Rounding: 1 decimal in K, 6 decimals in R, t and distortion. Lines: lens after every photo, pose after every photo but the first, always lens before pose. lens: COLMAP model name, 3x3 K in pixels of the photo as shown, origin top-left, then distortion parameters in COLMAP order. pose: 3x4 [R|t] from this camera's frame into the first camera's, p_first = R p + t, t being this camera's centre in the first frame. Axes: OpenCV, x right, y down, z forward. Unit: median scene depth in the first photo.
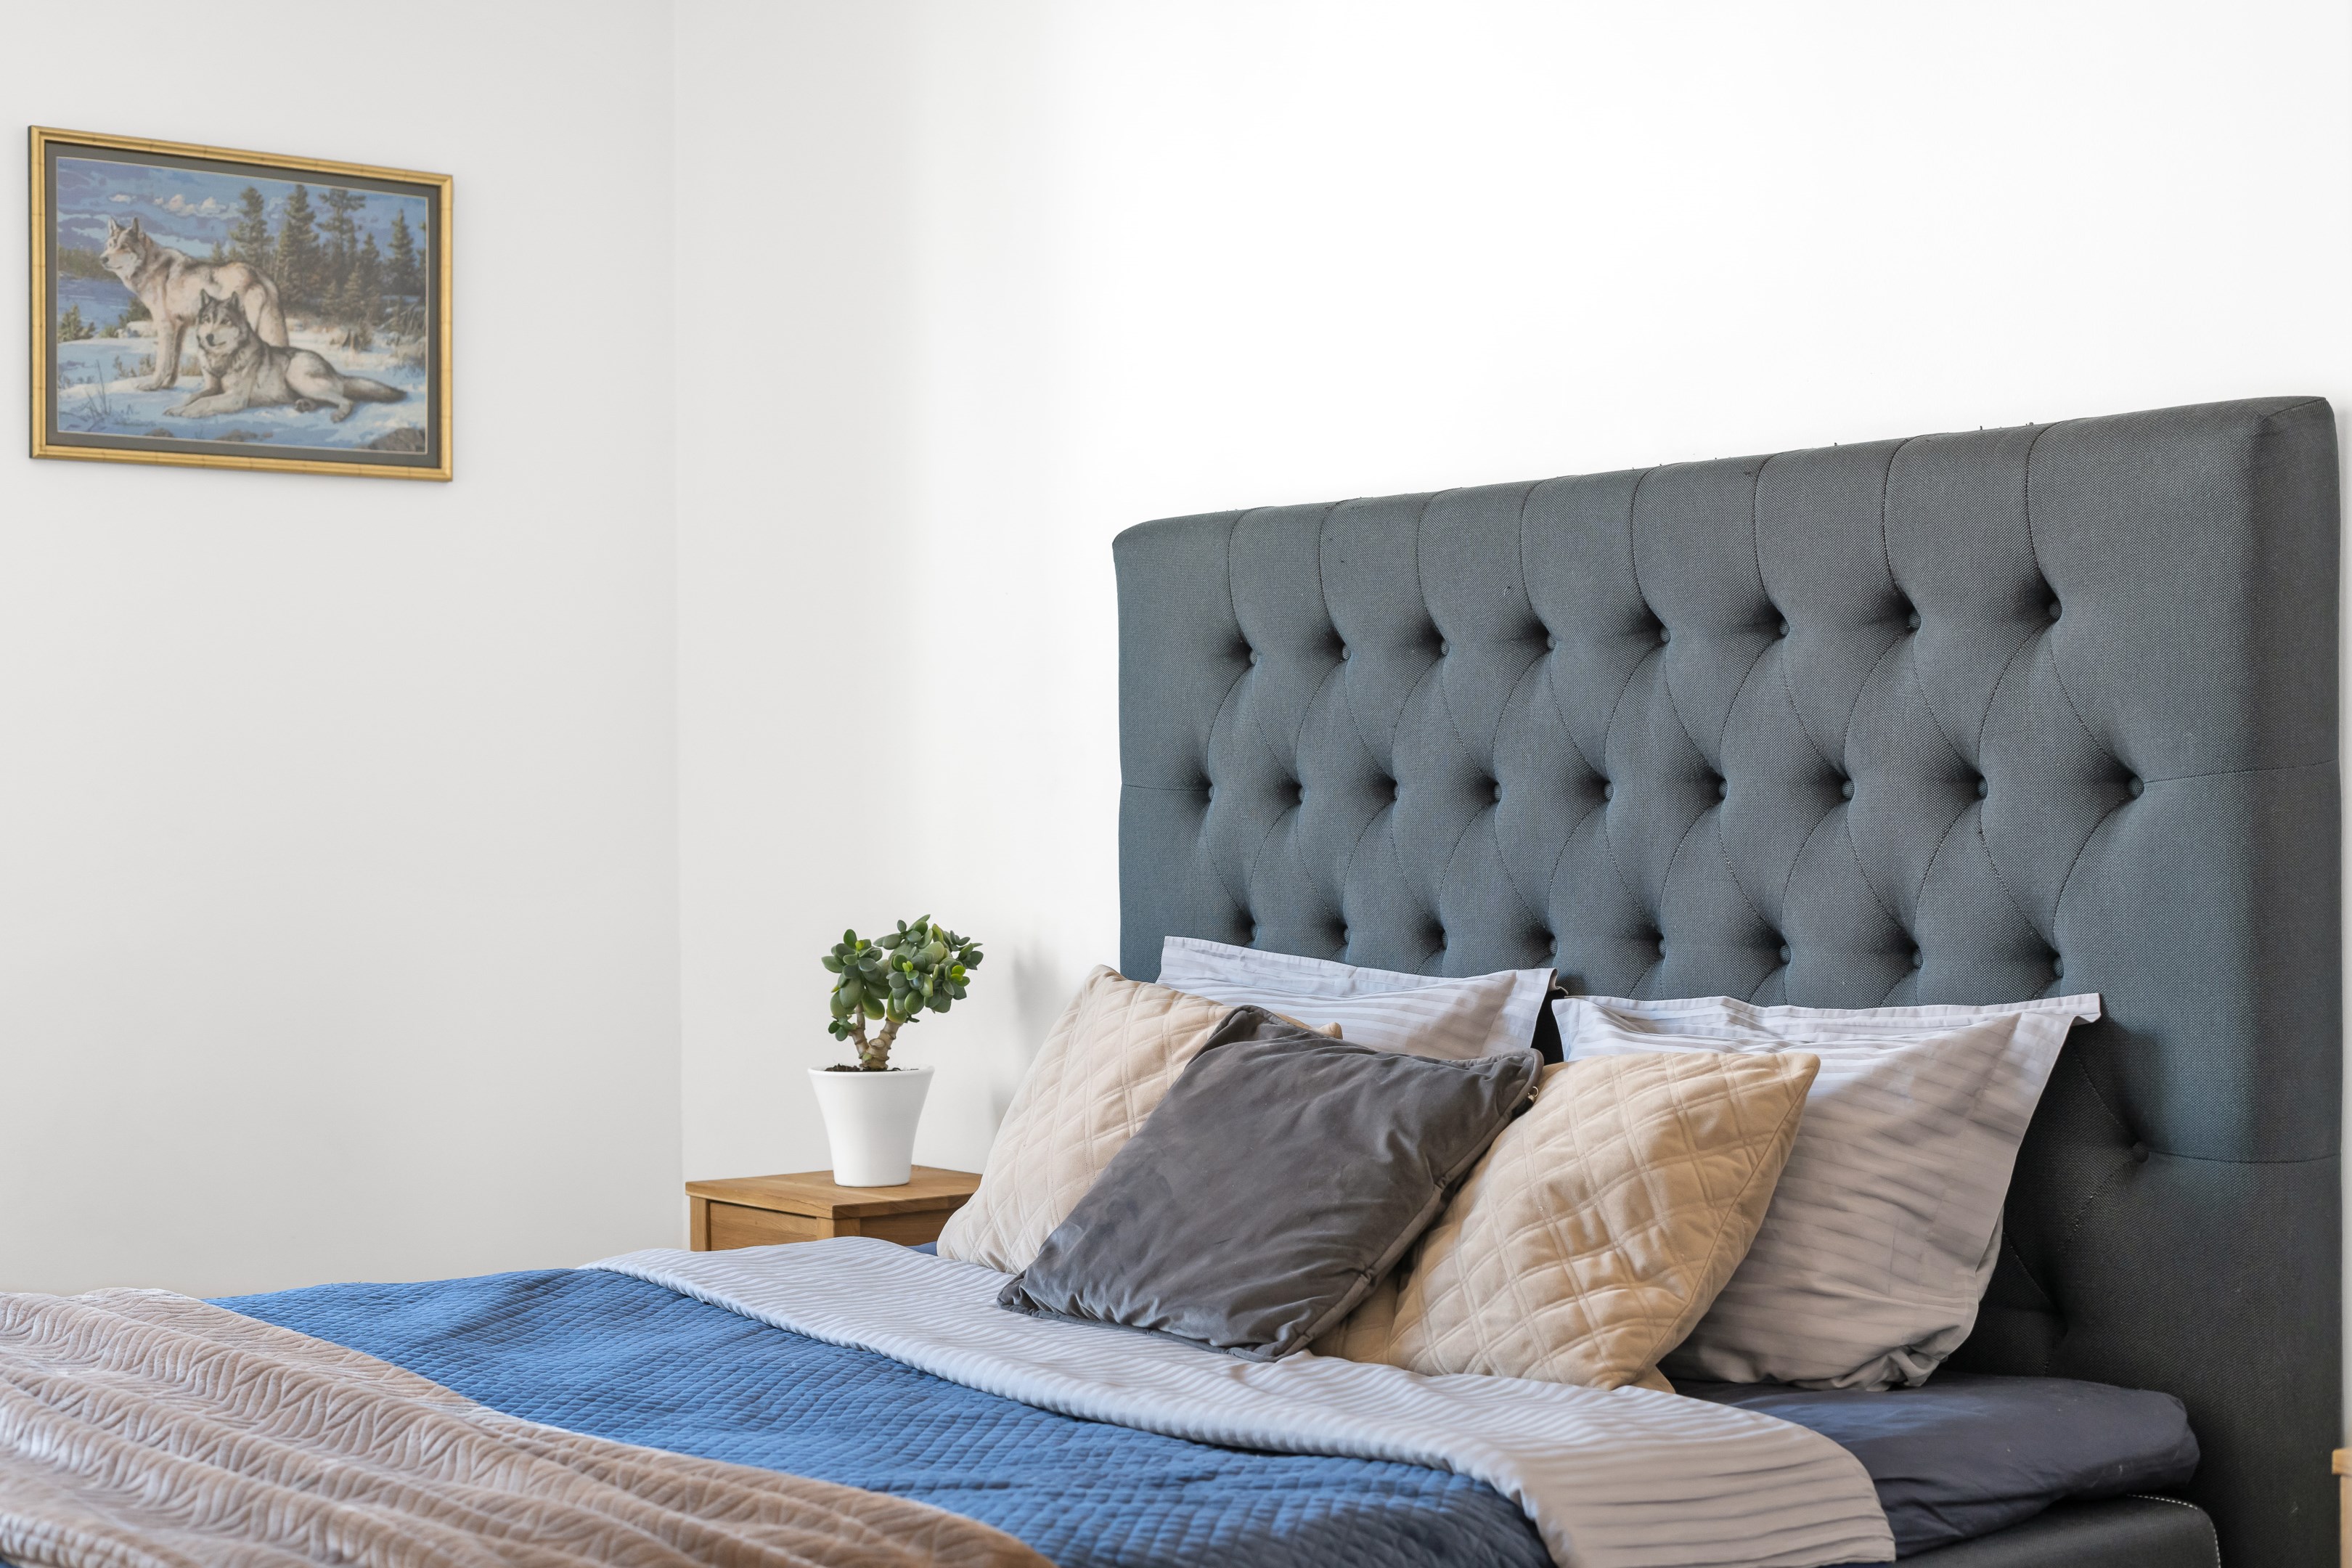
lens RADIAL K [[3349.8, 0, 1169.9], [0, 3349.8, 794.9], [0, 0, 1]] dist [0.028889, 0.000000]
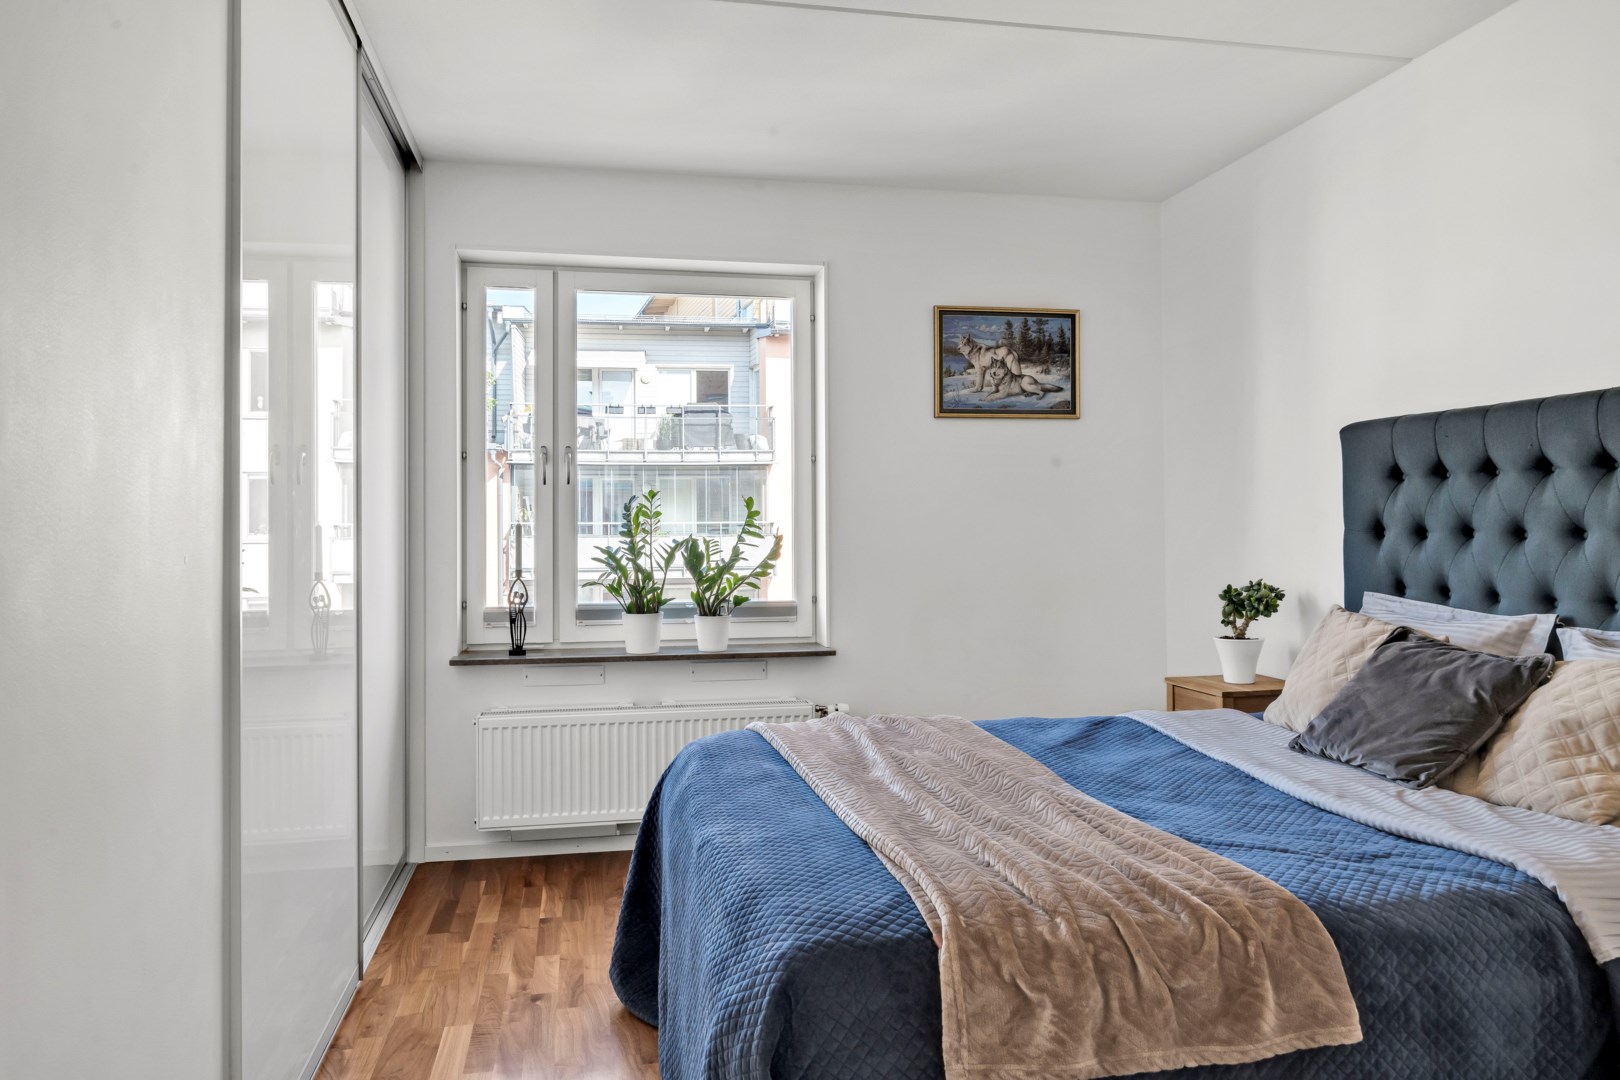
lens RADIAL K [[1043.0, 0, 844.5], [0, 1043.0, 505.2], [0, 0, 1]] dist [-0.011290, 0.004522]
pose [[0.893219, -0.008809, -0.449535, 0.001744], [0.004986, 0.999941, -0.009688, -0.017245], [0.449594, 0.006413, 0.893210, 0.168742]]
